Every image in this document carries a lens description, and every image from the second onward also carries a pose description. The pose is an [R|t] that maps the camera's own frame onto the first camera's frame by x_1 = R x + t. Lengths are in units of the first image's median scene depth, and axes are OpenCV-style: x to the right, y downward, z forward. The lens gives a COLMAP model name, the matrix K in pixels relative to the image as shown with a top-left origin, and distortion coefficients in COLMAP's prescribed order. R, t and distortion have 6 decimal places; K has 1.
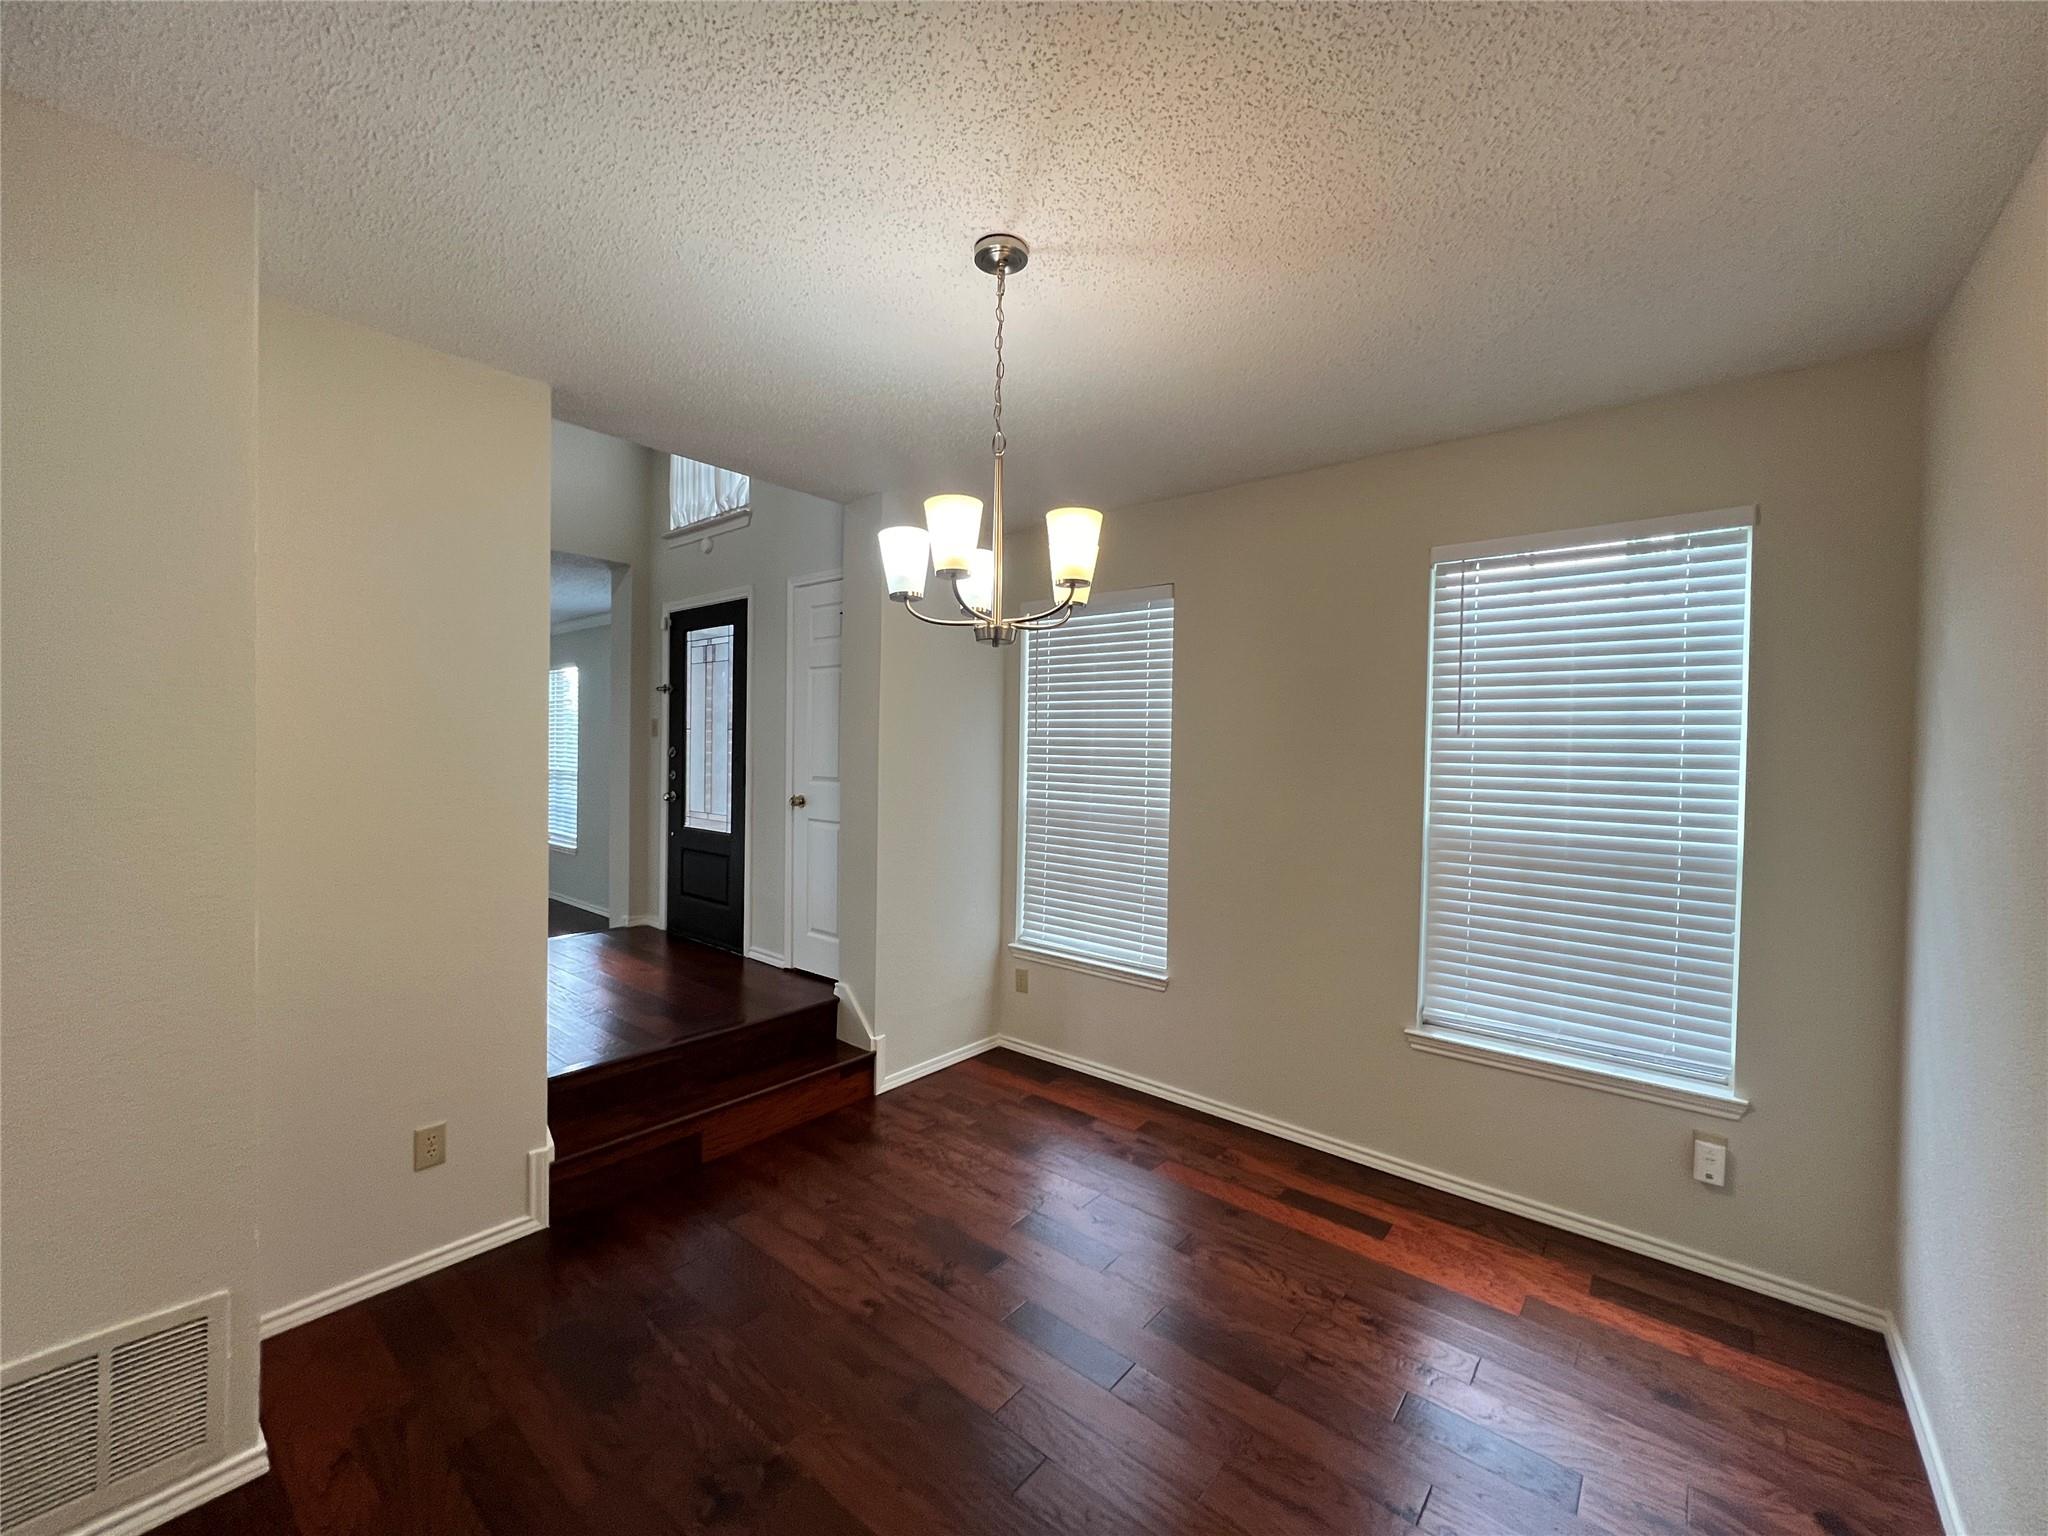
lens RADIAL K [[817.5, 0, 1021.6], [0, 817.5, 767.1], [0, 0, 1]] dist [-0.000307, 0.000635]
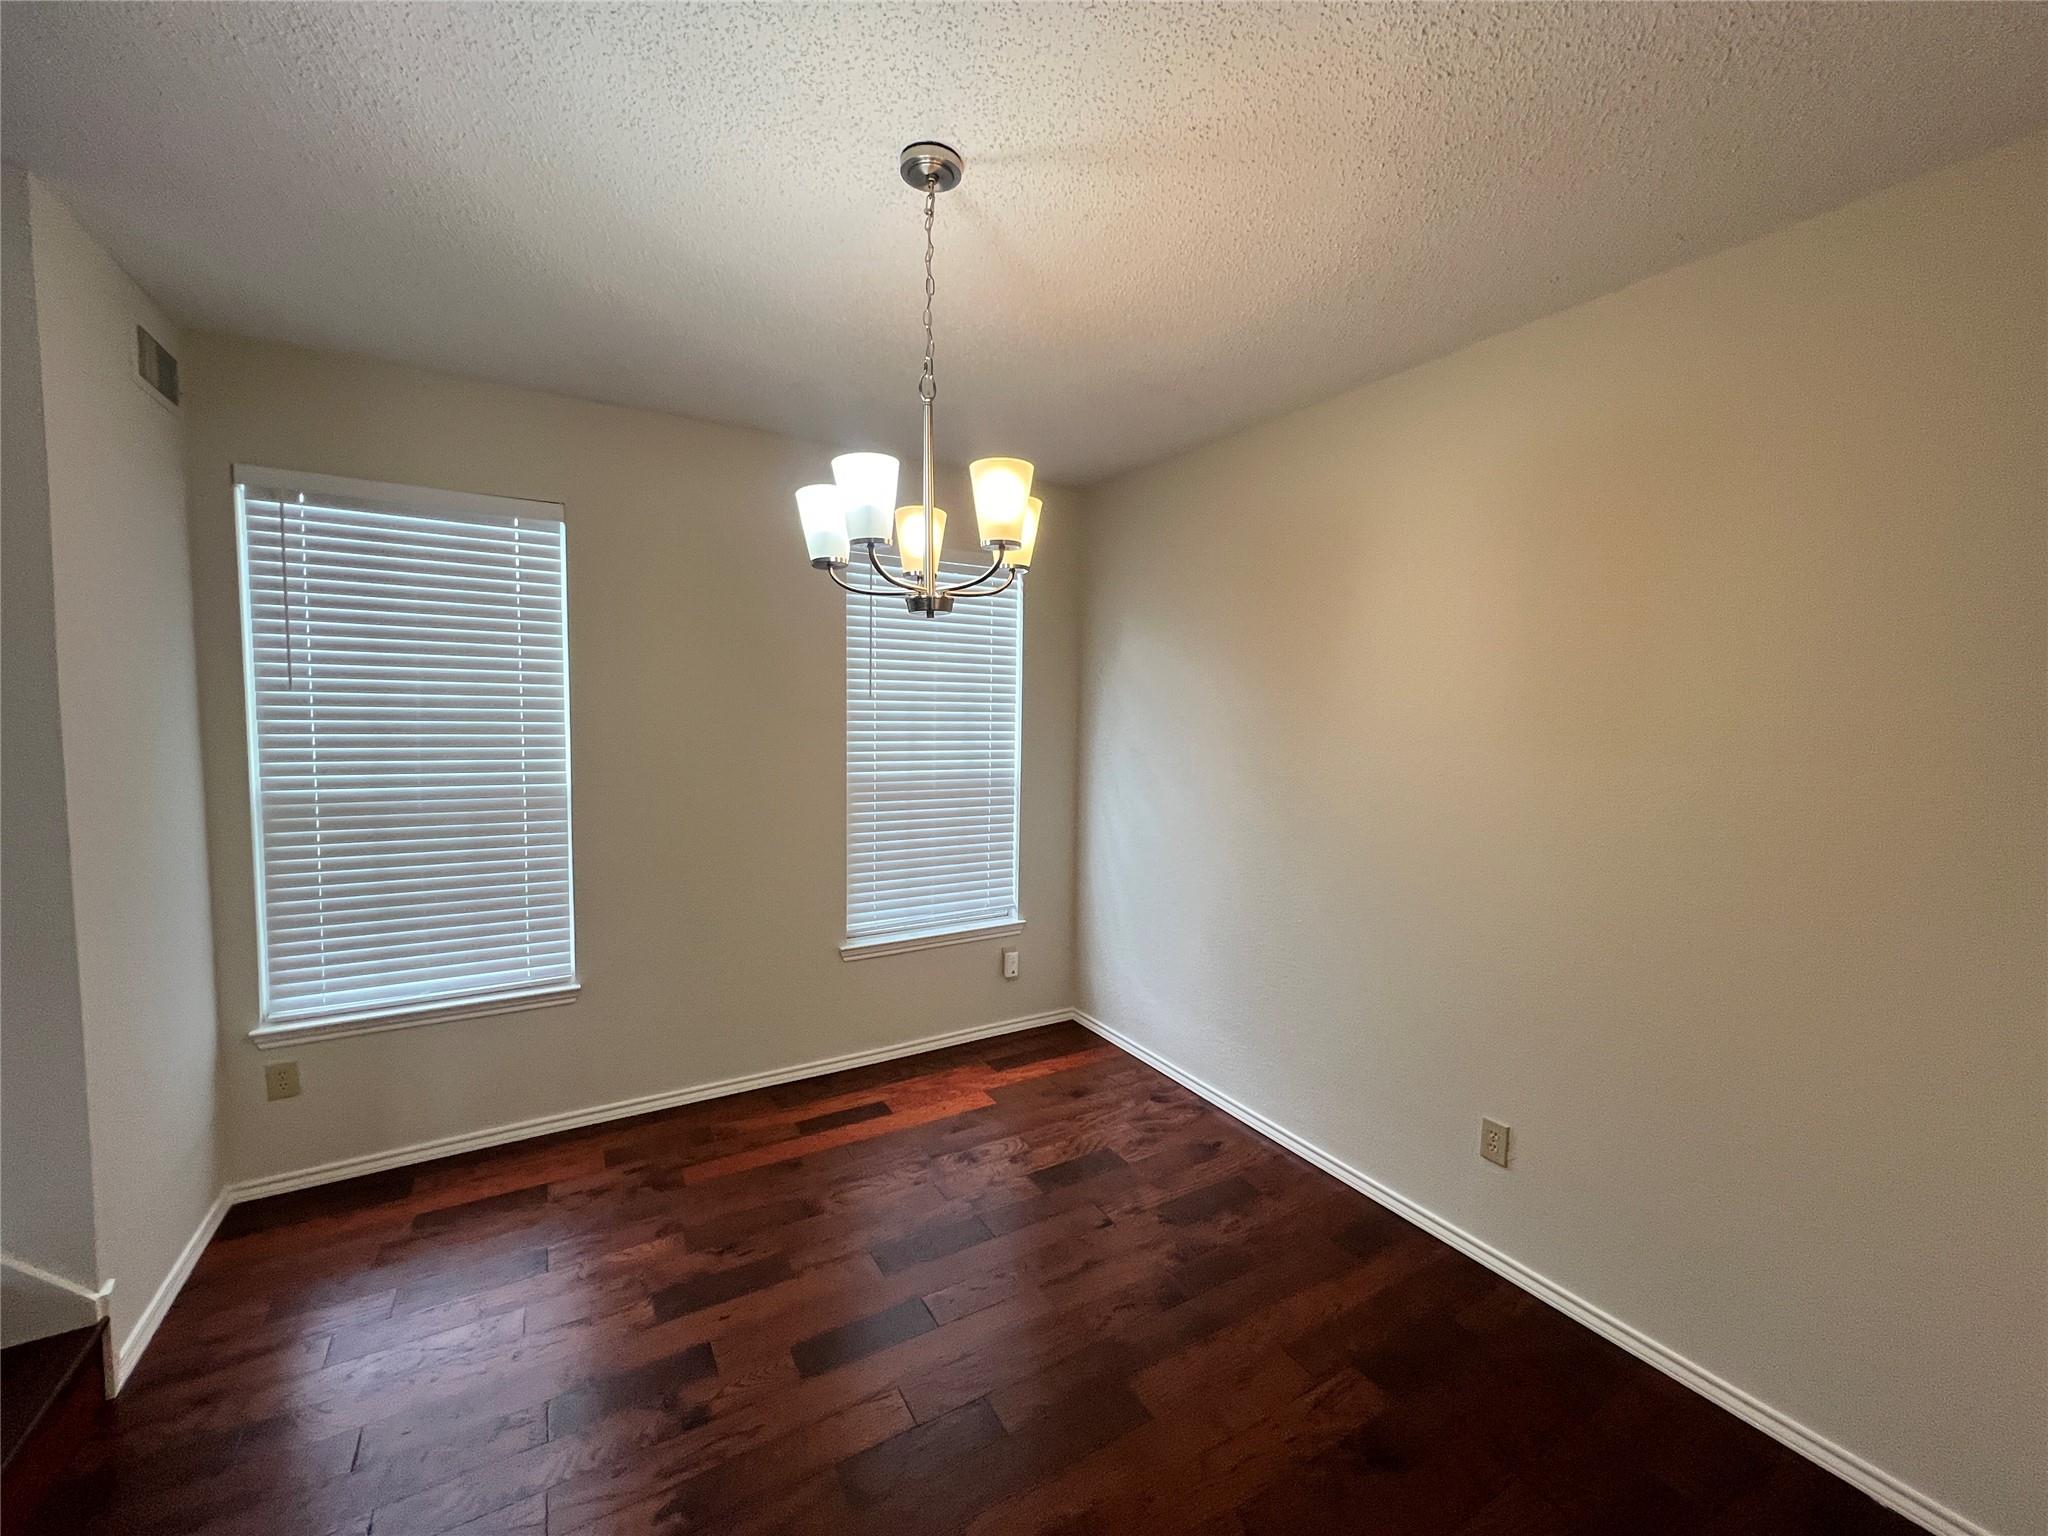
lens RADIAL K [[817.5, 0, 1008.3], [0, 817.5, 765.3], [0, 0, 1]] dist [-0.000307, 0.000635]
pose [[0.344353, -0.079862, 0.935437, -0.540150], [0.013374, 0.996692, 0.080168, -0.033426], [-0.938745, -0.015096, 0.344282, 0.378741]]
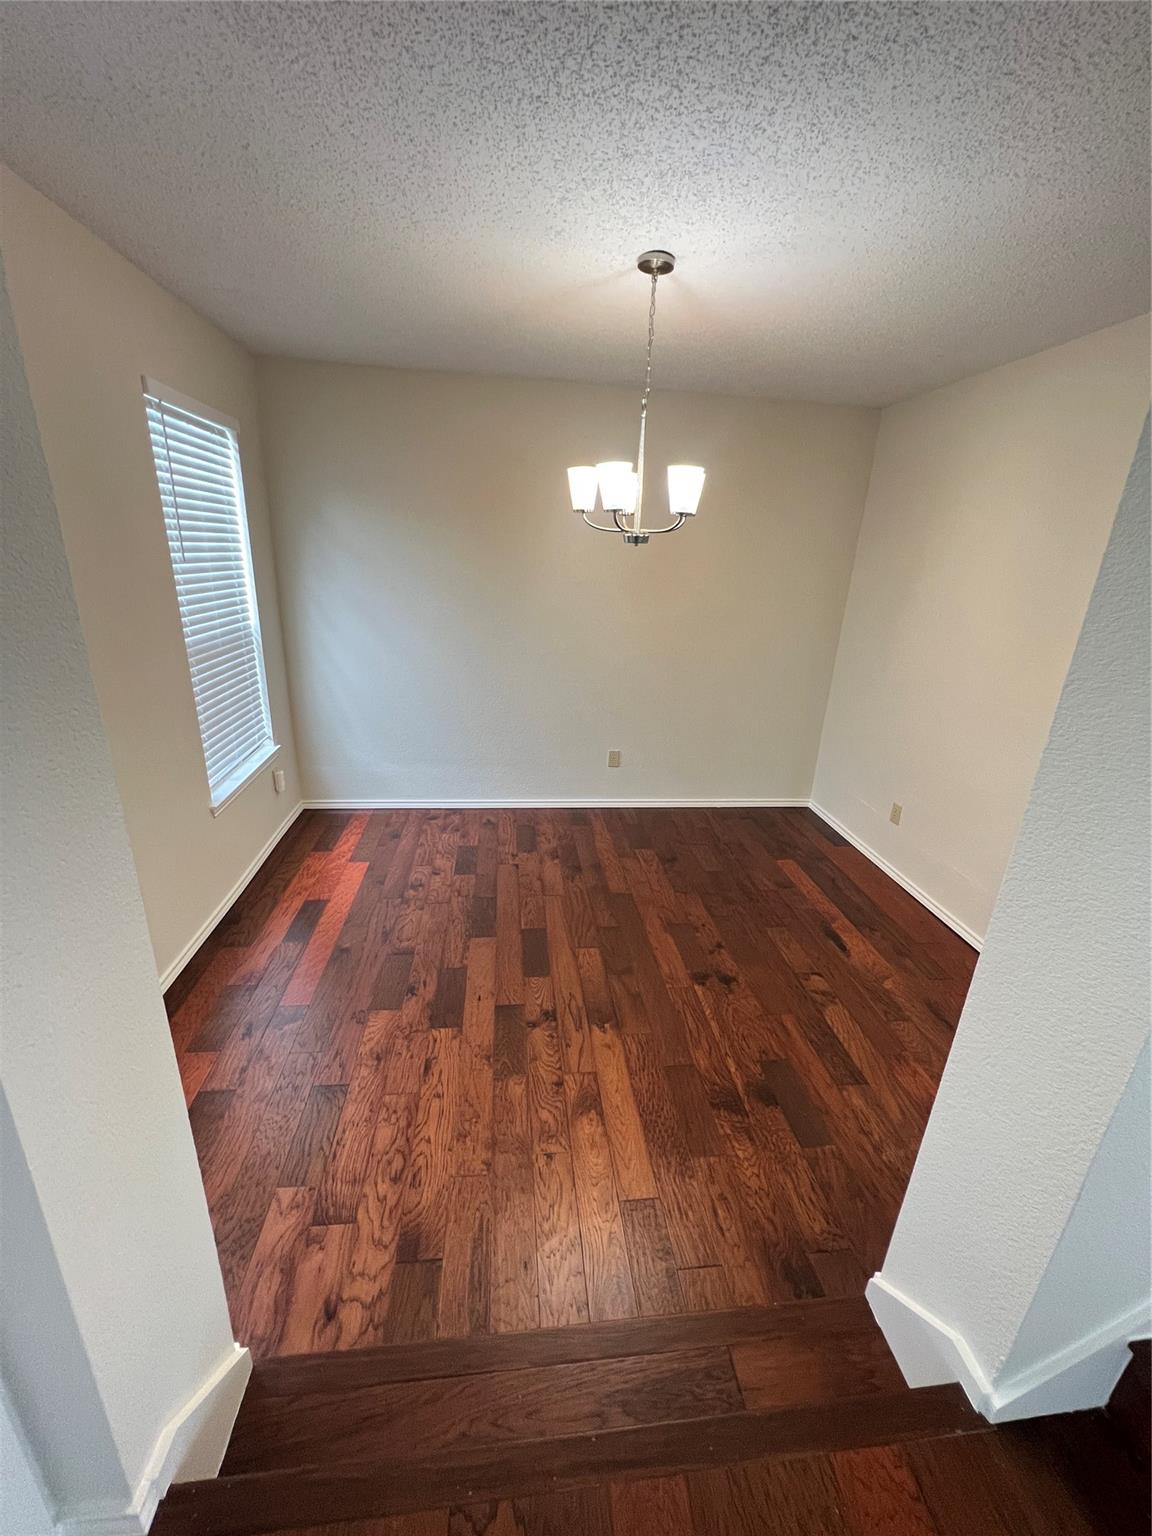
lens RADIAL K [[613.1, 0, 574.8], [0, 613.1, 767.5], [0, 0, 1]] dist [-0.000307, 0.000635]
pose [[-0.723537, -0.275651, 0.632859, -0.536604], [-0.043481, 0.933187, 0.356752, -0.102711], [-0.688915, 0.230606, -0.687180, 1.283161]]
